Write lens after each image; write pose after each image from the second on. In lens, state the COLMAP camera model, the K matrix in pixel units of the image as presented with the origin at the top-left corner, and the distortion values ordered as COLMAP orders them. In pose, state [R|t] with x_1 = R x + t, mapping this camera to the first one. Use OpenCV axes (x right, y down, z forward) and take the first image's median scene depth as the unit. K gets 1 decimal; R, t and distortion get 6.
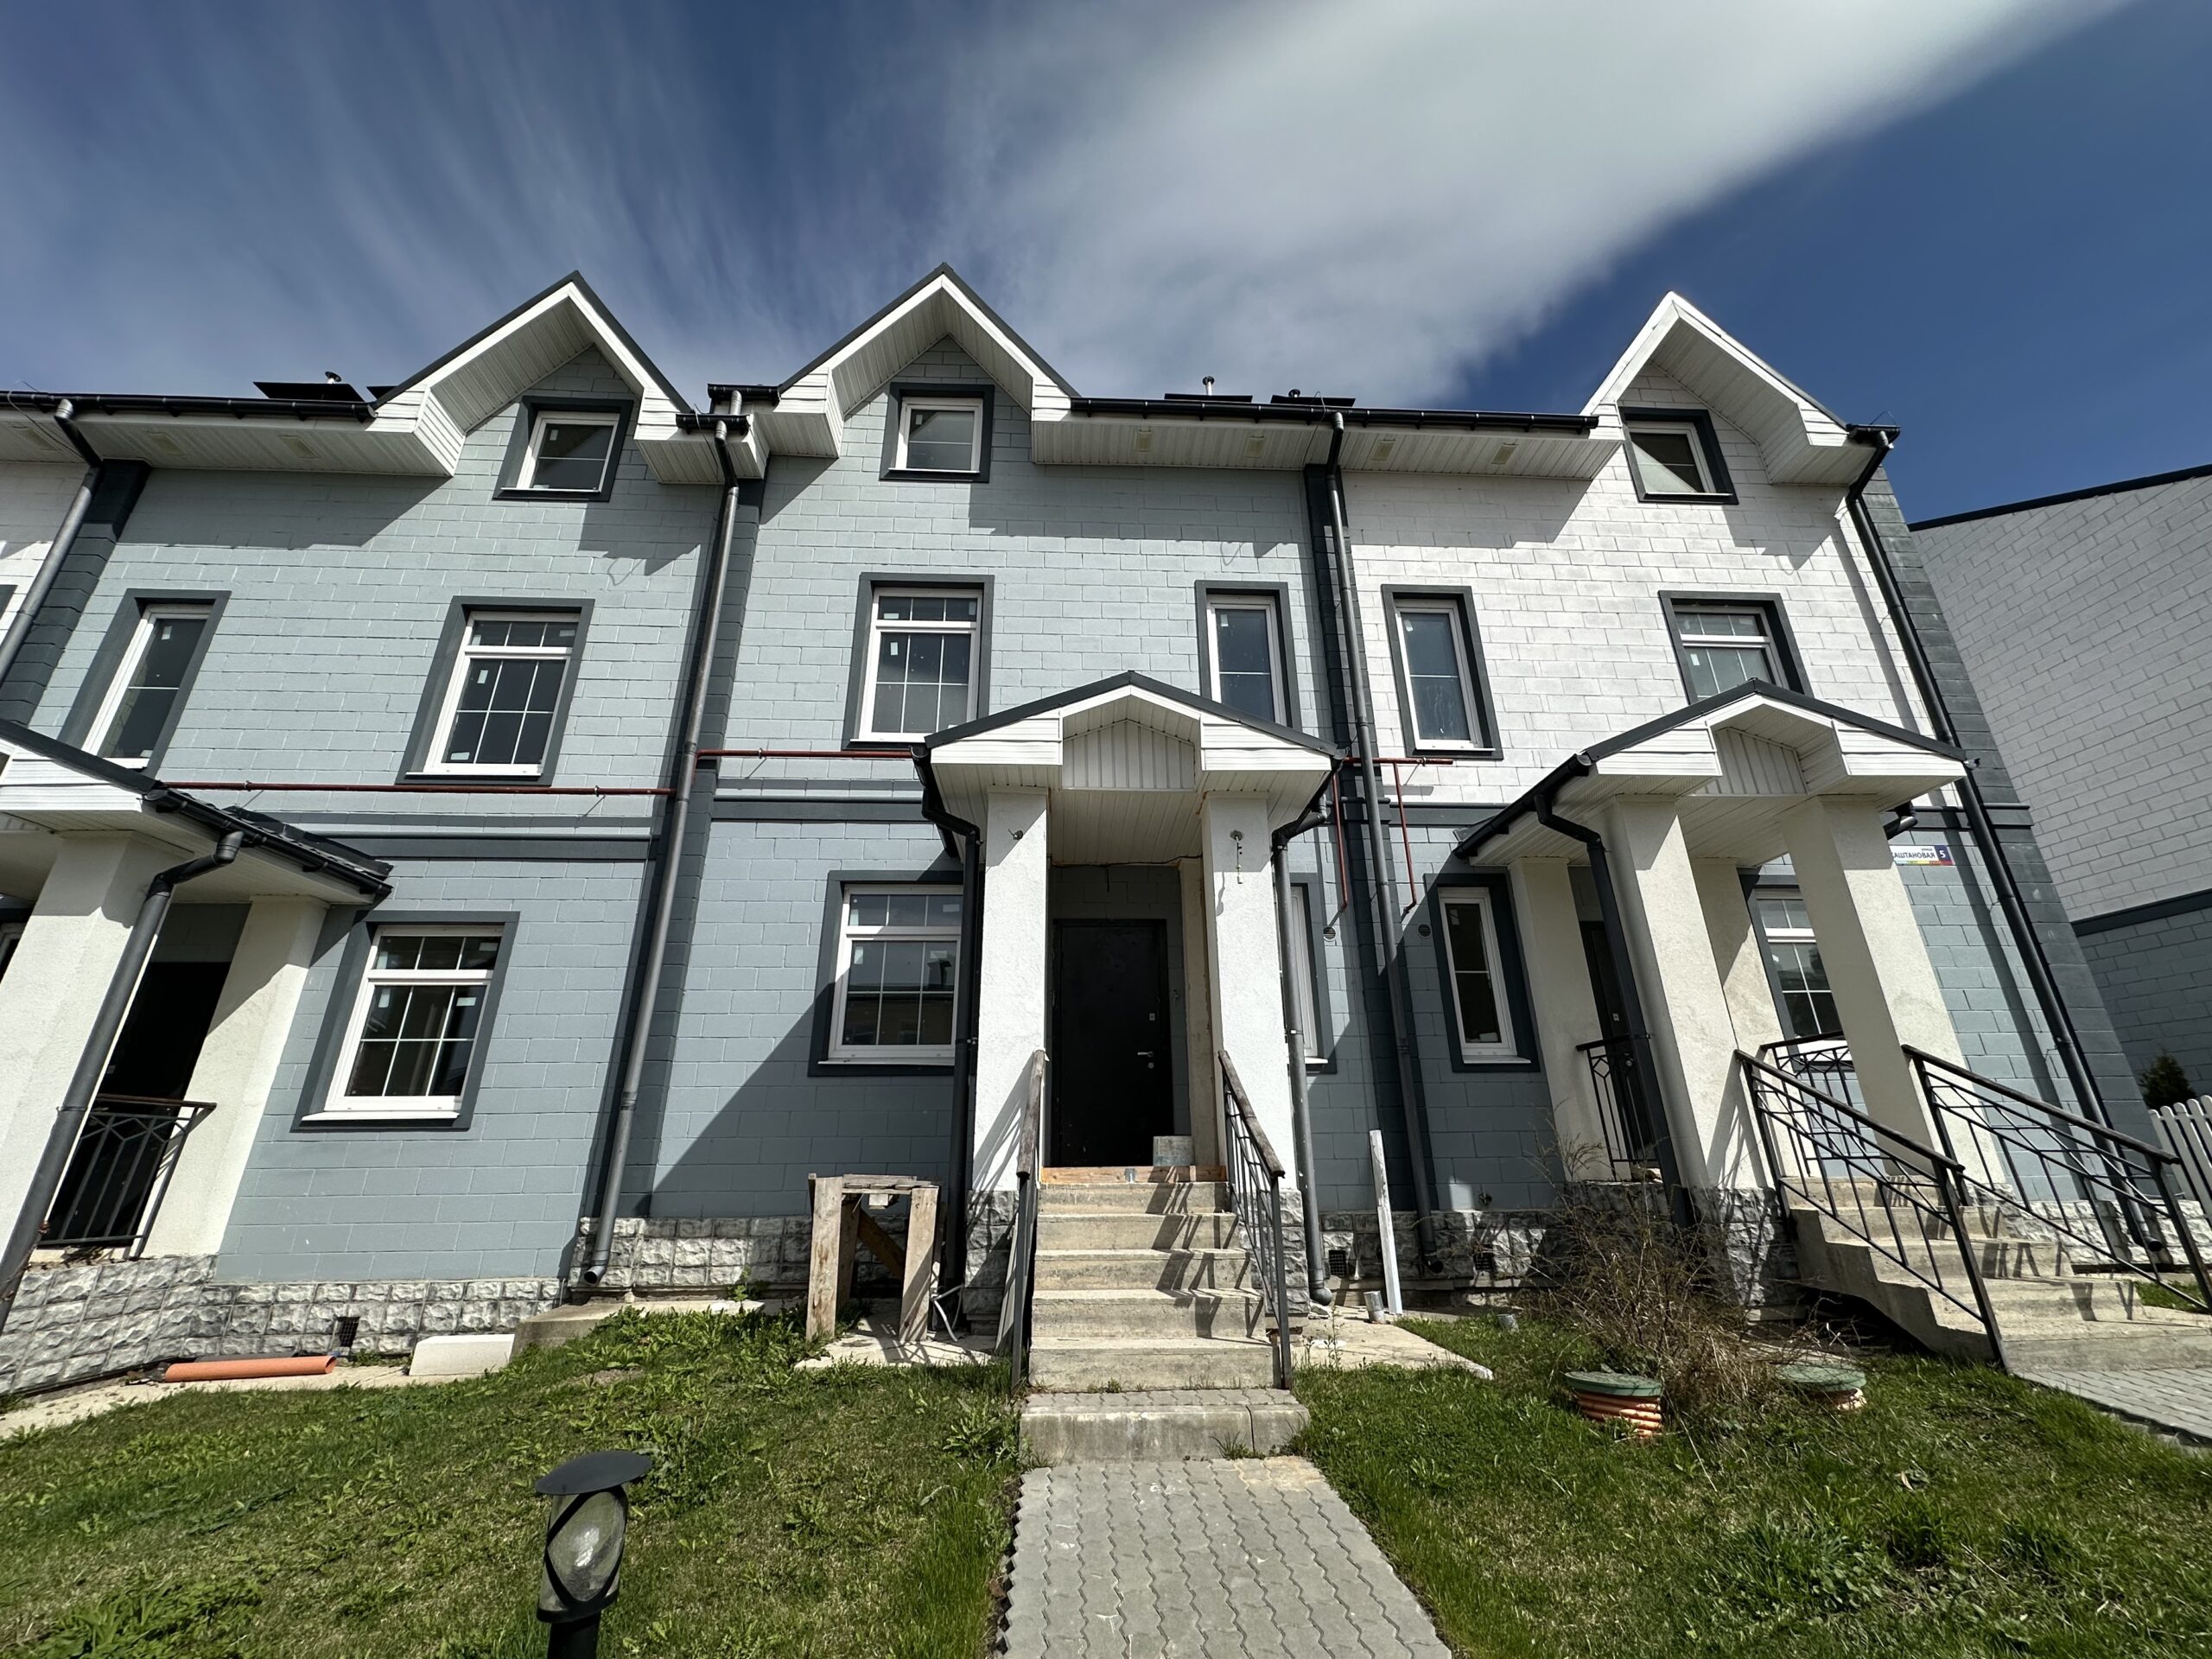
lens RADIAL K [[875.2, 0, 1095.0], [0, 875.2, 822.9], [0, 0, 1]] dist [-0.001316, 0.000359]
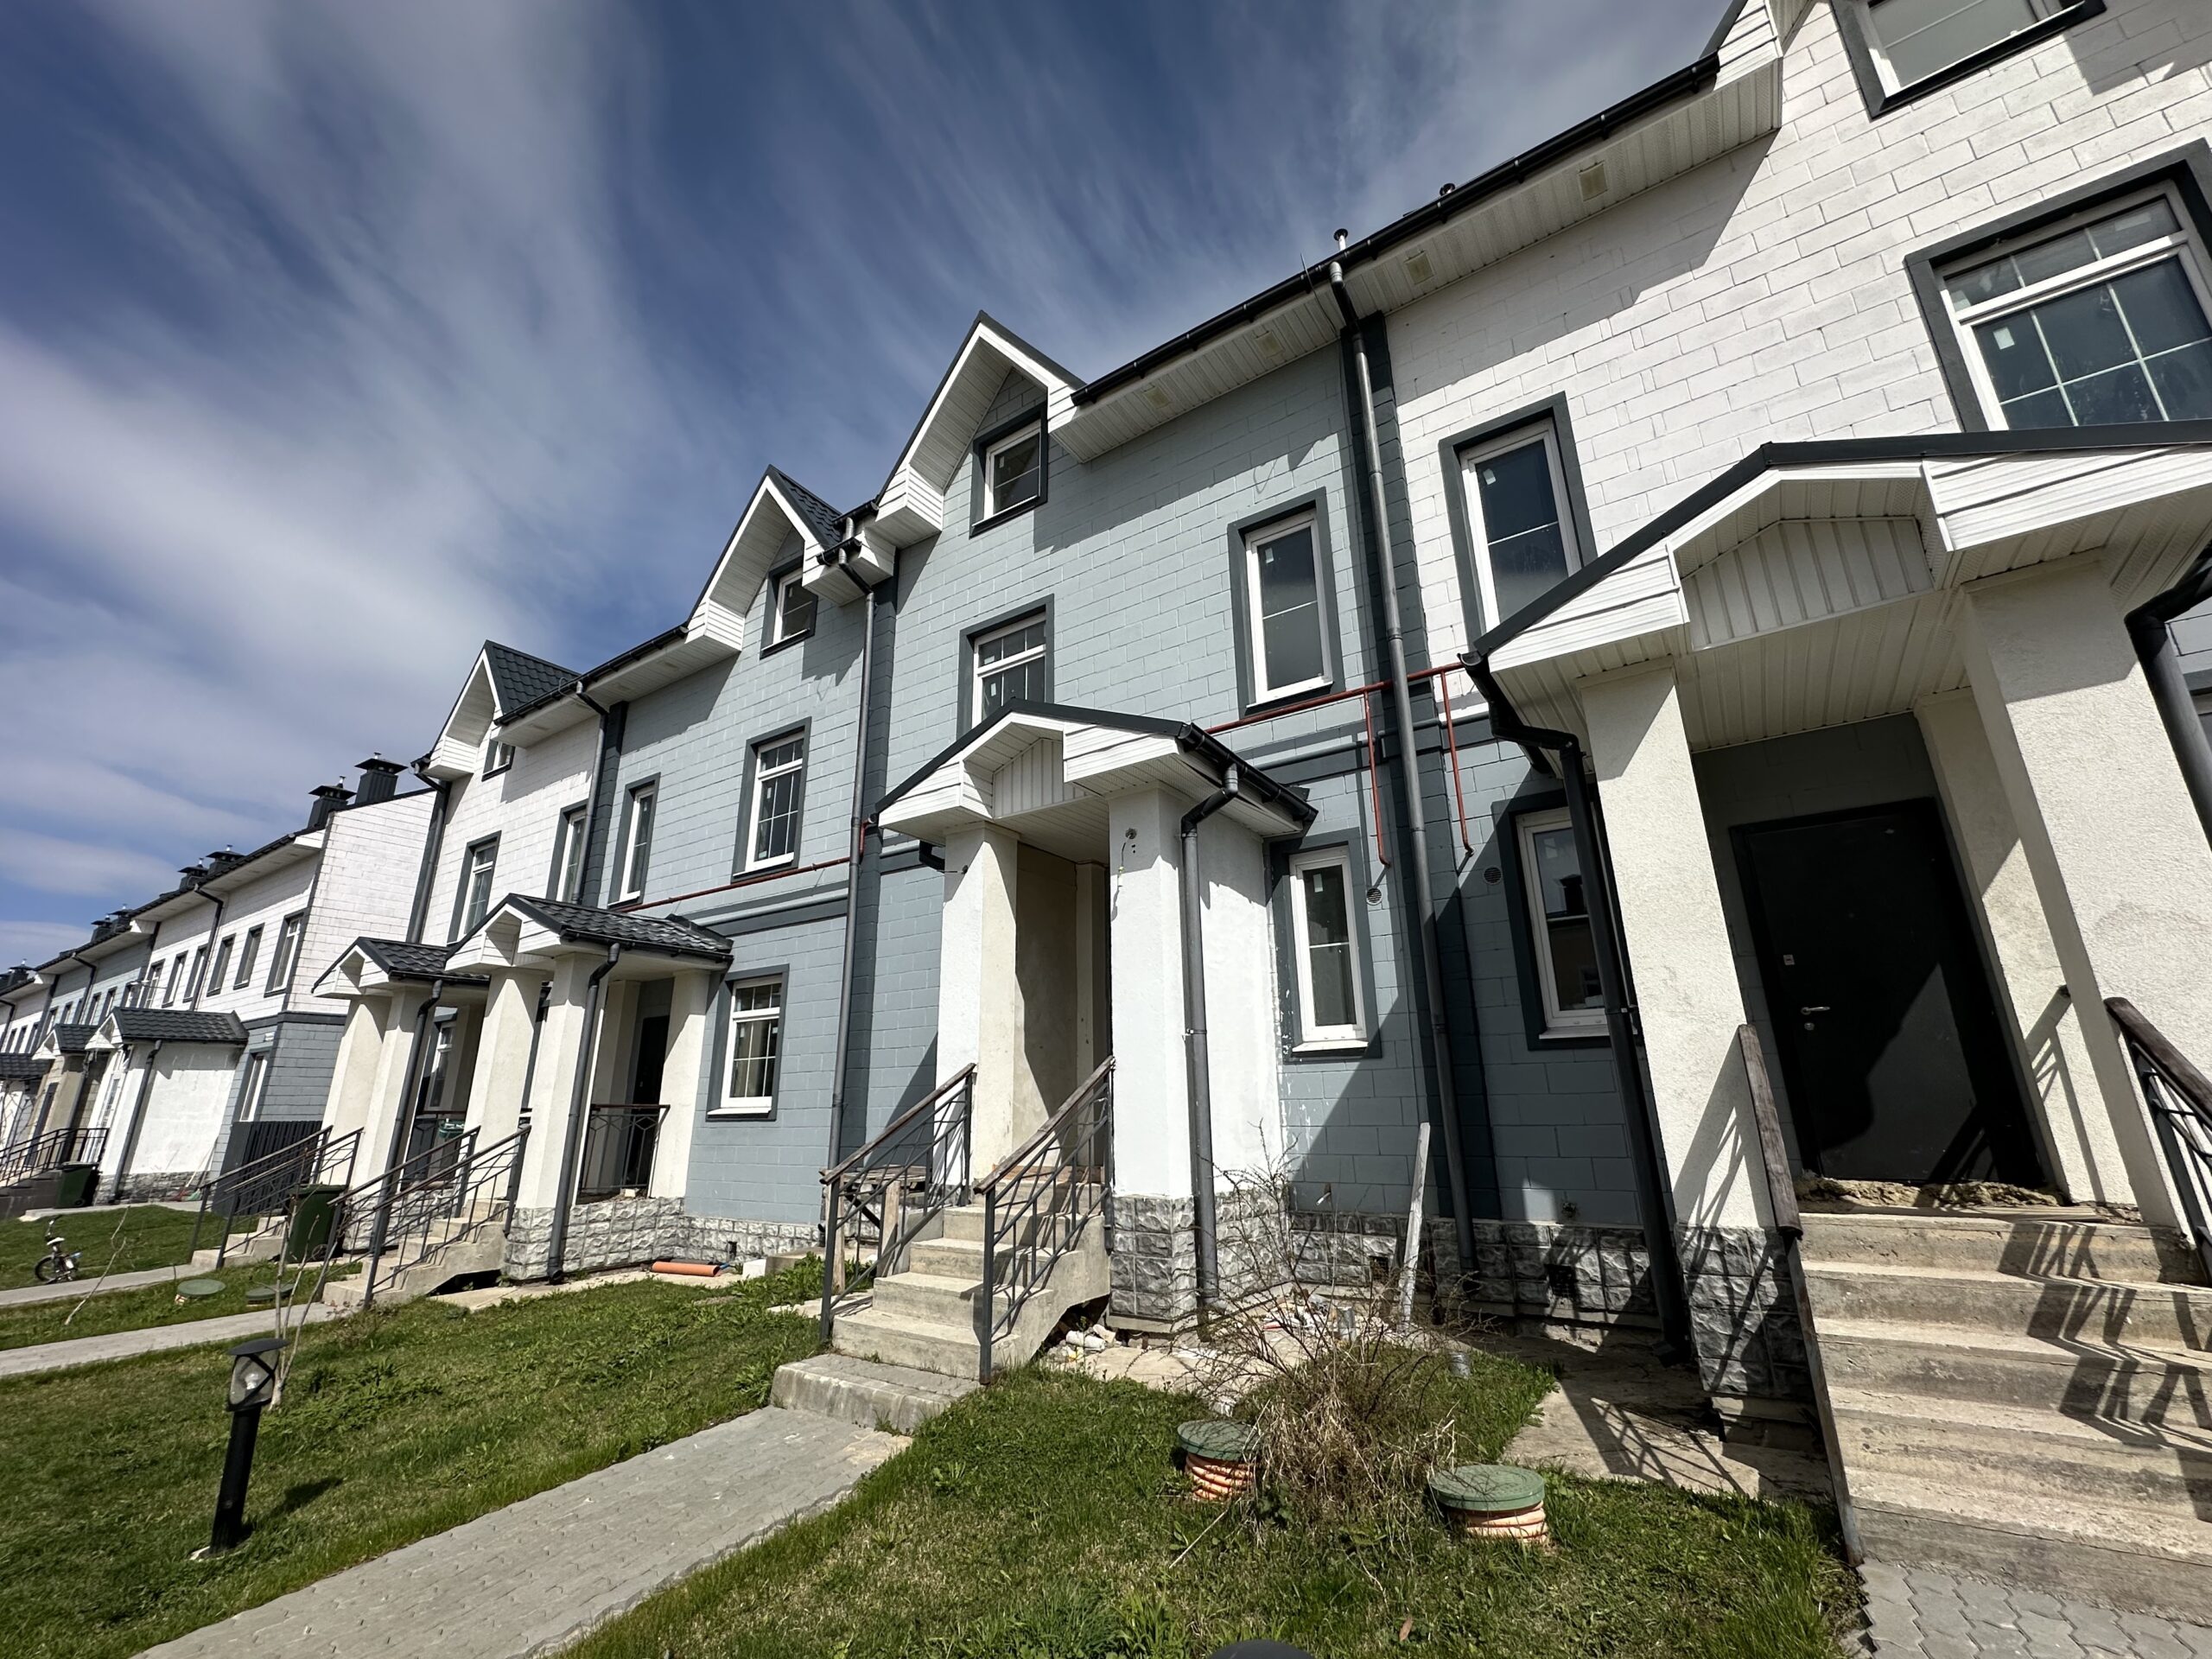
lens RADIAL K [[922.0, 0, 1117.3], [0, 922.0, 819.5], [0, 0, 1]] dist [-0.000787, 0.000214]
pose [[0.795635, -0.183388, -0.577351, 0.650255], [0.224929, 0.974375, 0.000473, -0.004571], [0.562469, -0.130239, 0.816496, 0.135190]]
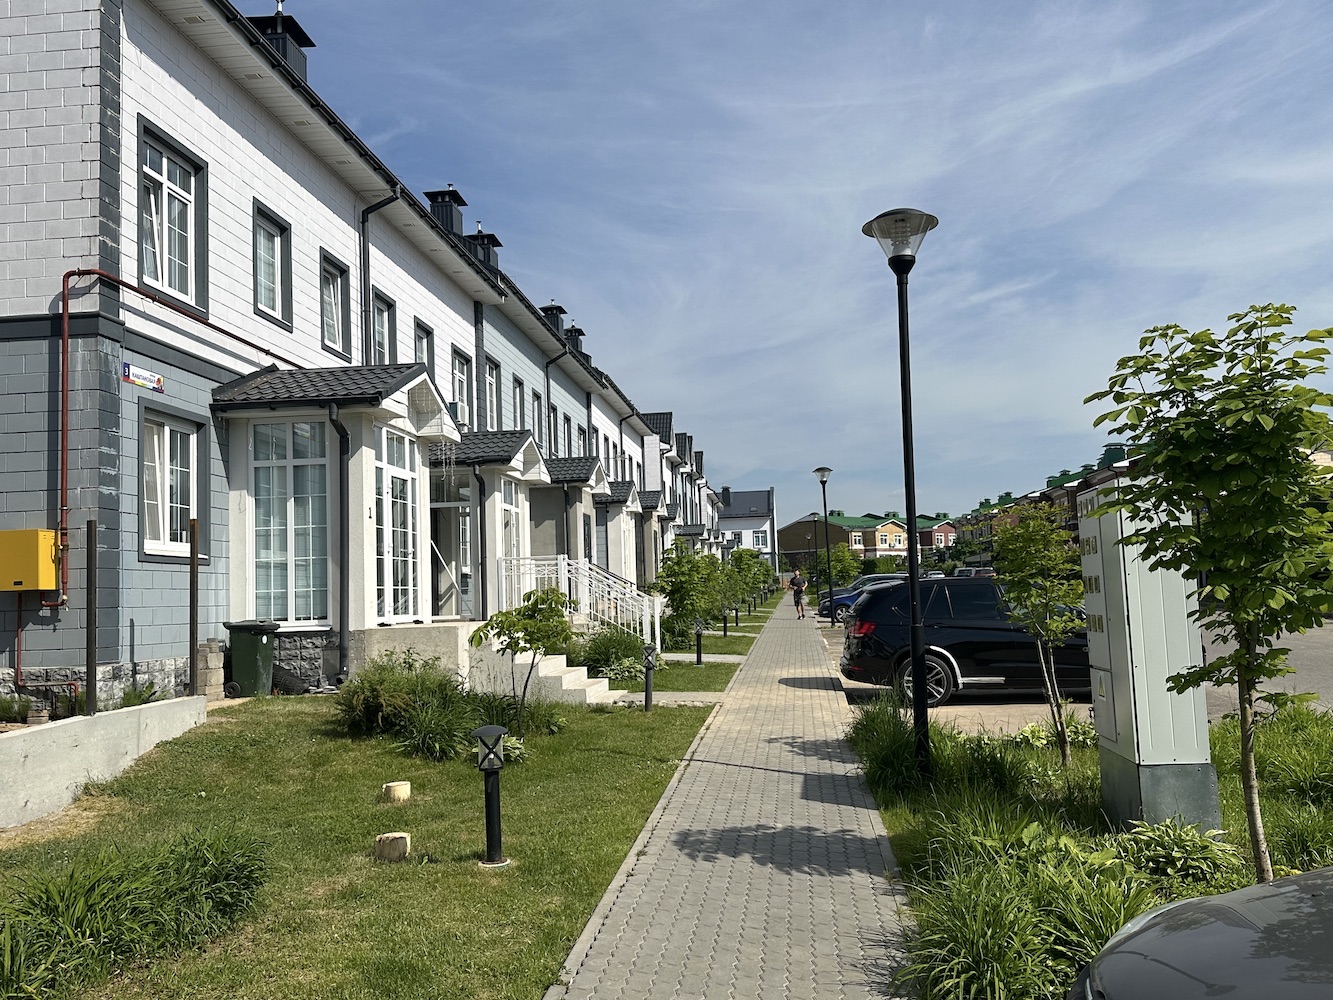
lens RADIAL K [[1152.2, 0, 666.5], [0, 1152.2, 500.0], [0, 0, 1]] dist [-0.000908, -0.000361]
pose [[0.175754, 0.082113, 0.981004, -1.107974], [-0.324111, 0.945784, -0.021099, -0.008906], [-0.929550, -0.314245, 0.192839, -0.002227]]
